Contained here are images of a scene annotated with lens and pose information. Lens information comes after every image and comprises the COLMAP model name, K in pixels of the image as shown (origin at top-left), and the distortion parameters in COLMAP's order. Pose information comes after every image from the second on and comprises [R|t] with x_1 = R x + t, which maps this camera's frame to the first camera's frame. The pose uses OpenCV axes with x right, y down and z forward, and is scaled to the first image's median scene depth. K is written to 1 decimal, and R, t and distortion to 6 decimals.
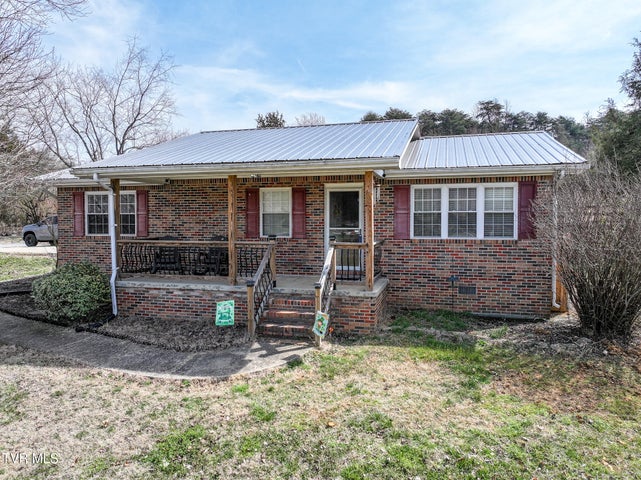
lens RADIAL K [[456.5, 0, 323.5], [0, 456.5, 238.8], [0, 0, 1]] dist [0.005713, 0.004106]
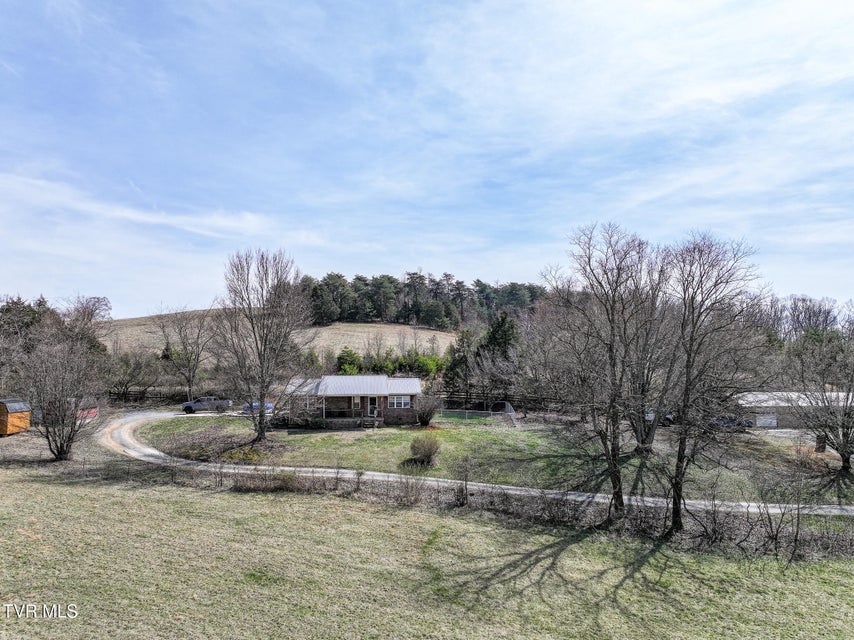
lens RADIAL K [[608.2, 0, 431.0], [0, 608.2, 318.4], [0, 0, 1]] dist [0.005713, 0.004106]
pose [[0.935157, 0.027340, 0.353178, -1.653504], [0.015312, 0.992965, -0.117411, -0.178482], [-0.353903, 0.115206, 0.928159, -5.123630]]
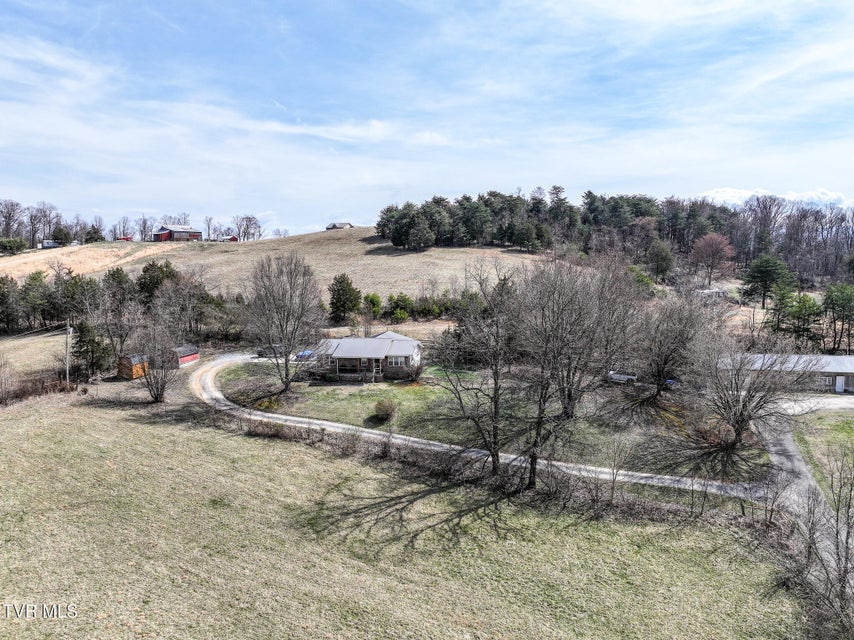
lens RADIAL K [[608.2, 0, 431.0], [0, 608.2, 318.4], [0, 0, 1]] dist [0.005713, 0.004106]
pose [[0.994149, -0.014211, 0.107076, -0.094930], [0.007548, 0.998024, 0.062380, -1.149524], [-0.107751, -0.061207, 0.992292, -7.152495]]
